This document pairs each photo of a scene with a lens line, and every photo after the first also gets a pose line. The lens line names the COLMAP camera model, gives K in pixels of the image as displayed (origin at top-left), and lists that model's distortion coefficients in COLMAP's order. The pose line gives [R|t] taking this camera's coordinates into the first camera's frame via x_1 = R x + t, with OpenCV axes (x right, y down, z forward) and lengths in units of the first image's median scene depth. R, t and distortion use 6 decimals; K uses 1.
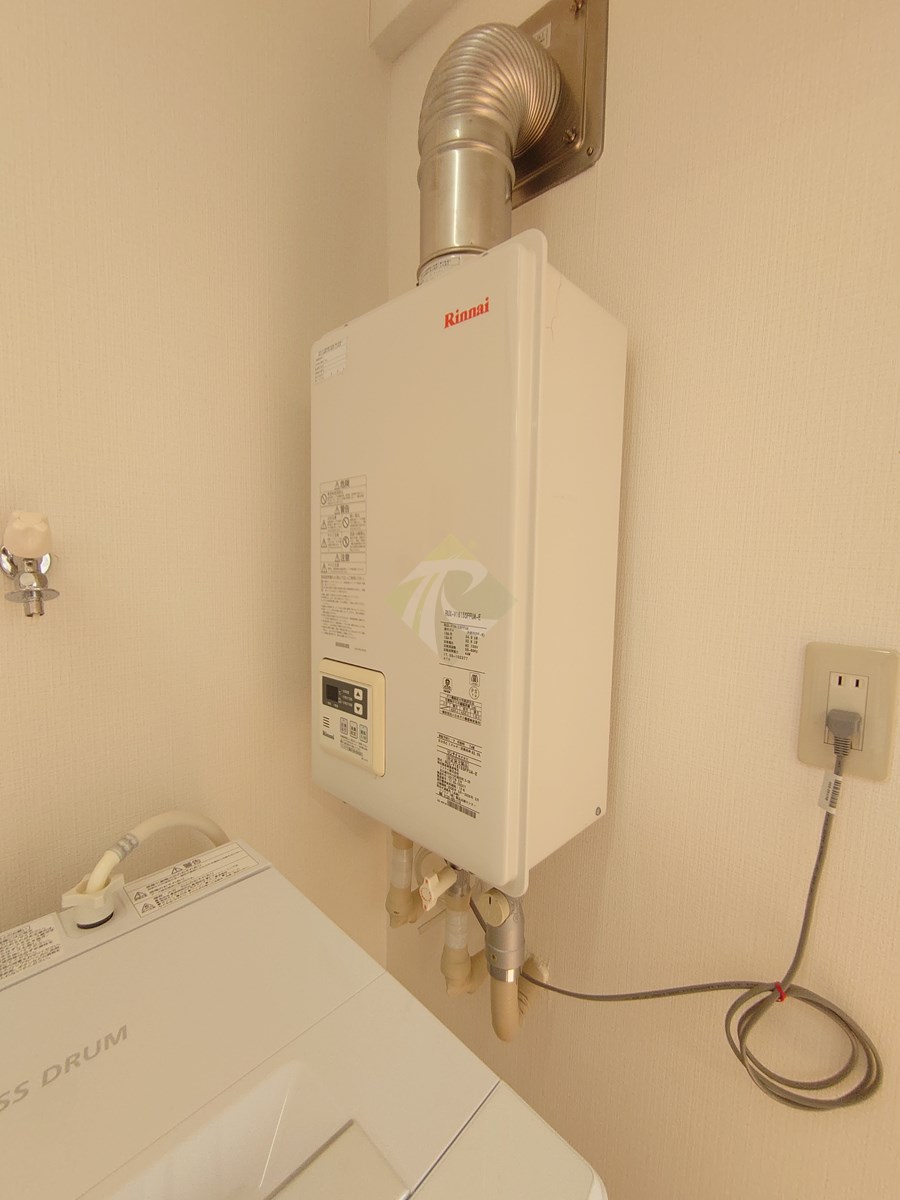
lens RADIAL K [[518.8, 0, 450.0], [0, 518.8, 600.0], [0, 0, 1]] dist [0.002805, 0.000070]
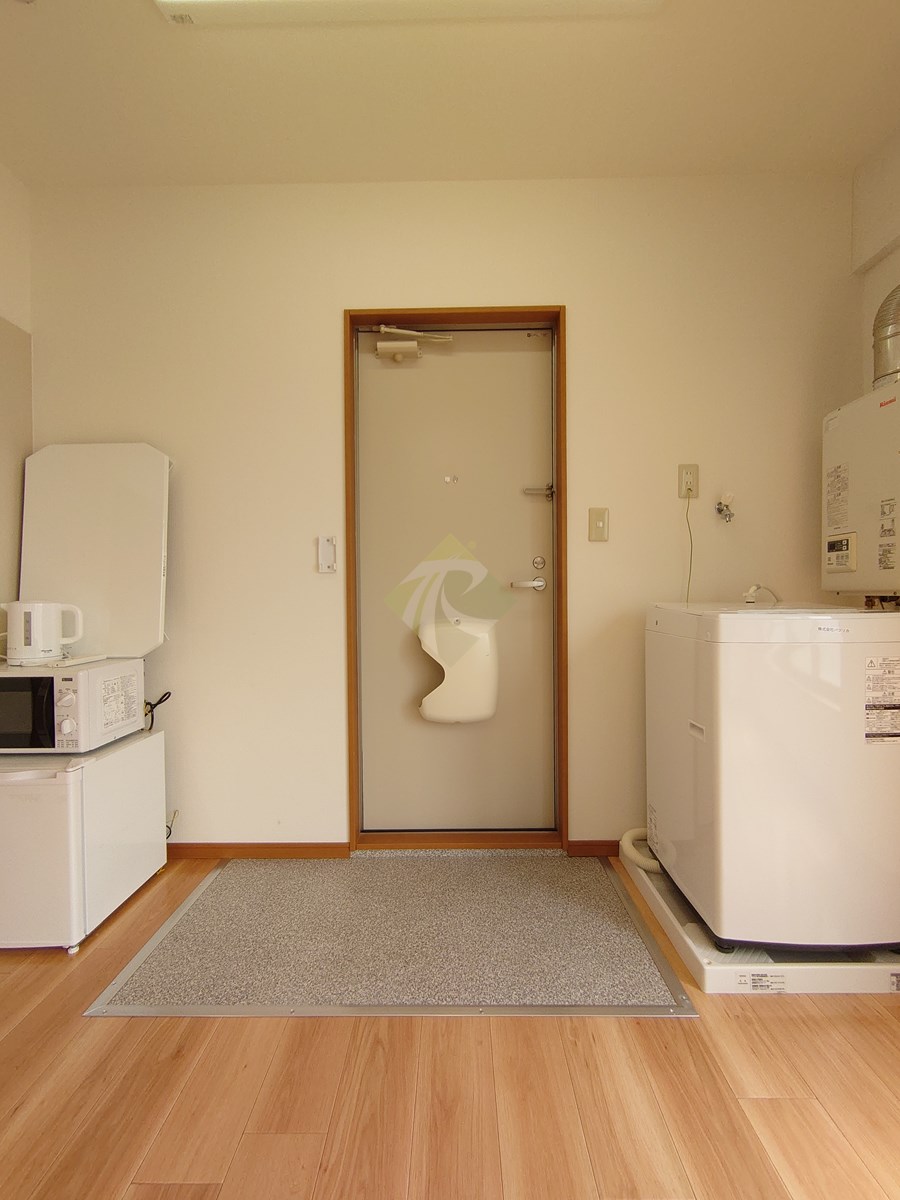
lens RADIAL K [[518.8, 0, 450.0], [0, 518.8, 600.0], [0, 0, 1]] dist [0.002805, 0.000070]
pose [[0.674268, -0.011981, -0.738389, 0.427341], [-0.045148, 0.997329, -0.057410, 0.718113], [0.737105, 0.072046, 0.671927, -2.281312]]
